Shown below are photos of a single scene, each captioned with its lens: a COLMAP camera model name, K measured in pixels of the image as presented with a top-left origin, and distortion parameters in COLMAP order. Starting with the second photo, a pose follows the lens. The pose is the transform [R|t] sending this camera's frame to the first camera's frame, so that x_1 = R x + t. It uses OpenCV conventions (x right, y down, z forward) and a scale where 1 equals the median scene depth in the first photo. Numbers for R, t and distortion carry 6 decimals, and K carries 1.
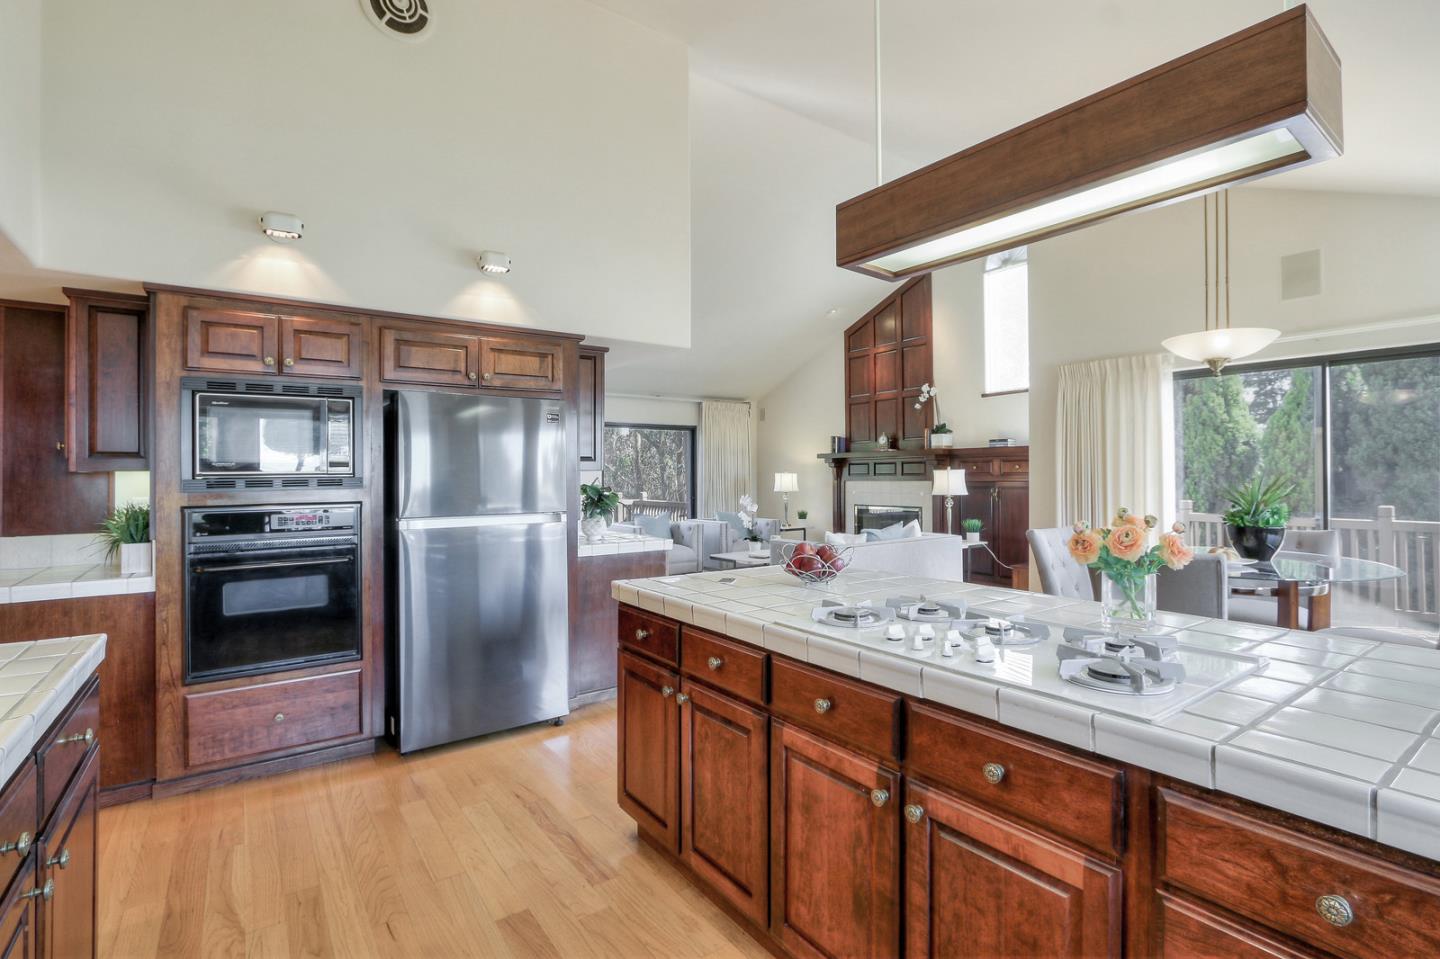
lens RADIAL K [[665.2, 0, 721.5], [0, 665.2, 473.7], [0, 0, 1]] dist [-0.015226, 0.001040]
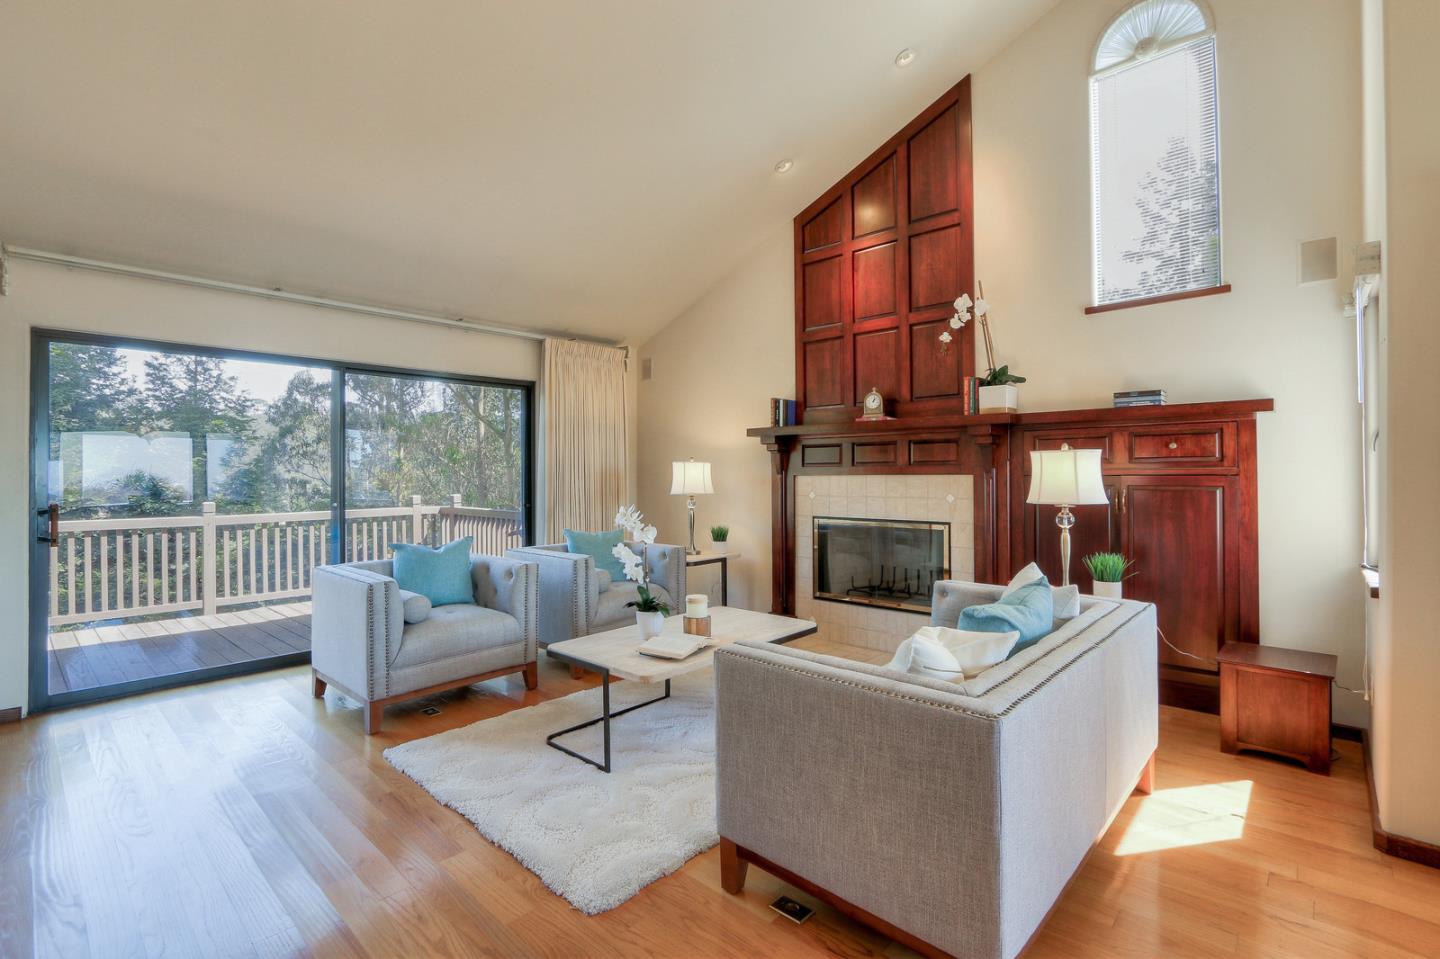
lens RADIAL K [[665.2, 0, 712.6], [0, 665.2, 474.3], [0, 0, 1]] dist [-0.015226, 0.001040]
pose [[0.982118, 0.001004, 0.188264, 0.006168], [-0.001898, 0.999988, 0.004567, 0.007233], [-0.188257, -0.004842, 0.982108, 0.448068]]
